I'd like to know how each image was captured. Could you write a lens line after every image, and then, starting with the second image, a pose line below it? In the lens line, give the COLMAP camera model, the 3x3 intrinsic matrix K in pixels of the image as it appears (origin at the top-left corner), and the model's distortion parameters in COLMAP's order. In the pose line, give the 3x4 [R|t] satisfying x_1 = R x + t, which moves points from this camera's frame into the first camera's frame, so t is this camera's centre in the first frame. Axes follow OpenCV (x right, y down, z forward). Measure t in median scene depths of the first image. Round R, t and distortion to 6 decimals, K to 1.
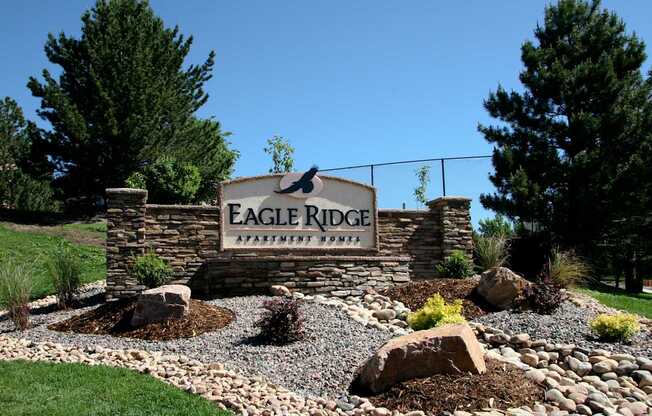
lens RADIAL K [[569.7, 0, 326.0], [0, 569.7, 208.4], [0, 0, 1]] dist [-0.016191, -0.001125]
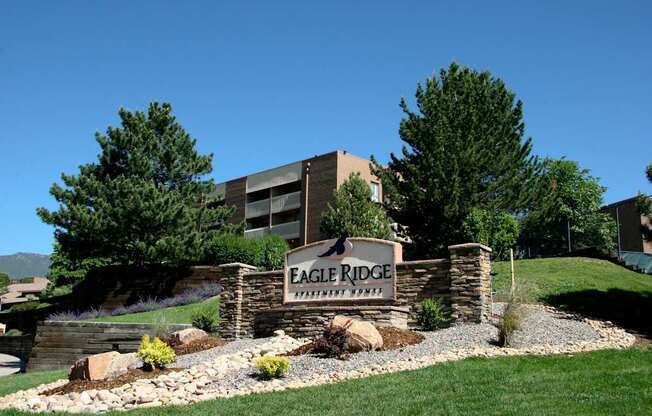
lens RADIAL K [[569.7, 0, 326.1], [0, 569.7, 208.0], [0, 0, 1]] dist [-0.016191, -0.001125]
pose [[0.710539, -0.140186, -0.689552, 0.818080], [0.084516, 0.989862, -0.114150, 0.011337], [0.698564, 0.022830, 0.715183, 0.095191]]
